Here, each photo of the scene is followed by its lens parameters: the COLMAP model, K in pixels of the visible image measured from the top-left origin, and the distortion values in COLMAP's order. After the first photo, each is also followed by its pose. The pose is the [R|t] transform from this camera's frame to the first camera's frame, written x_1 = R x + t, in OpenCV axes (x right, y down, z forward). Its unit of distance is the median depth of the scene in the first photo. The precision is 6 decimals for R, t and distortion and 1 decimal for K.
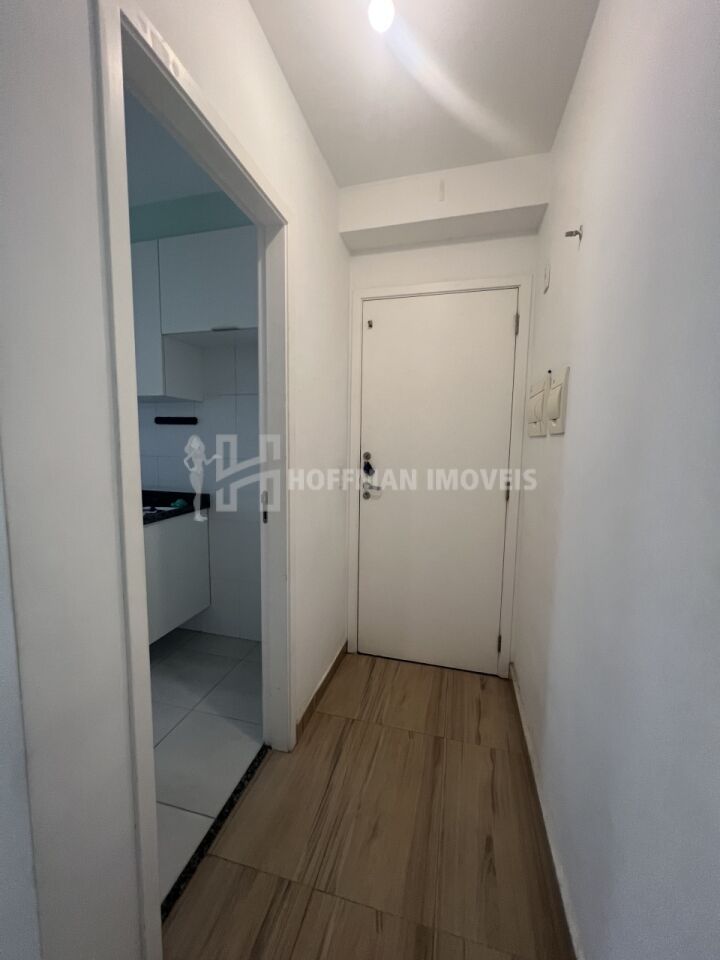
lens RADIAL K [[382.8, 0, 358.3], [0, 382.8, 482.3], [0, 0, 1]] dist [-0.000946, -0.000189]
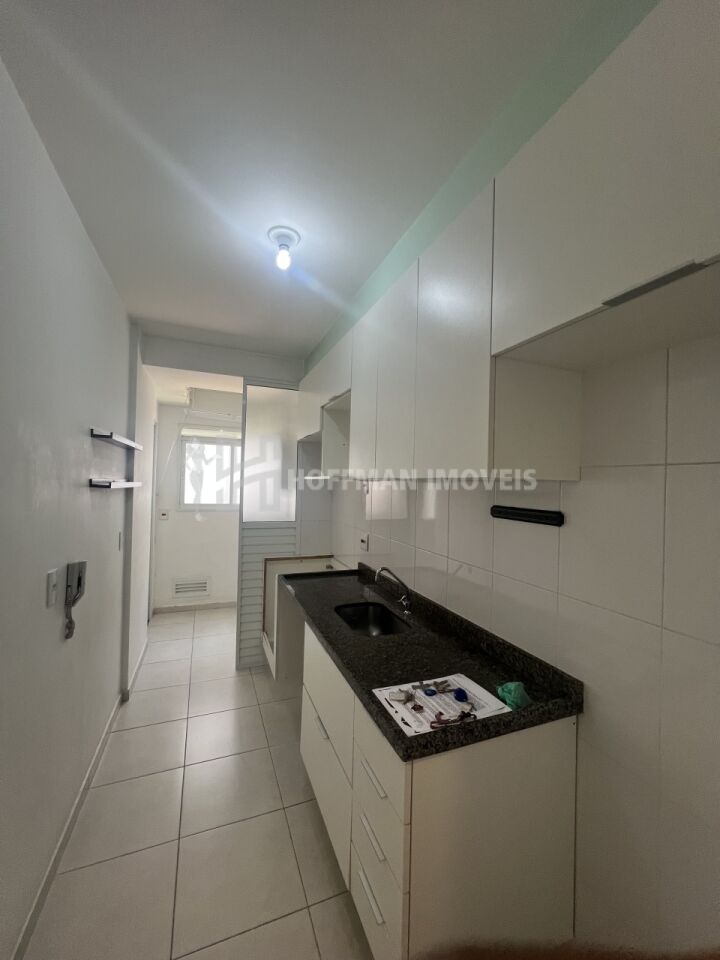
lens RADIAL K [[382.8, 0, 358.3], [0, 382.8, 482.3], [0, 0, 1]] dist [-0.000946, -0.000189]
pose [[0.596551, -0.003602, -0.802567, -0.195441], [-0.098607, 0.992085, -0.077748, -0.151278], [0.796495, 0.125519, 0.591473, 0.522876]]
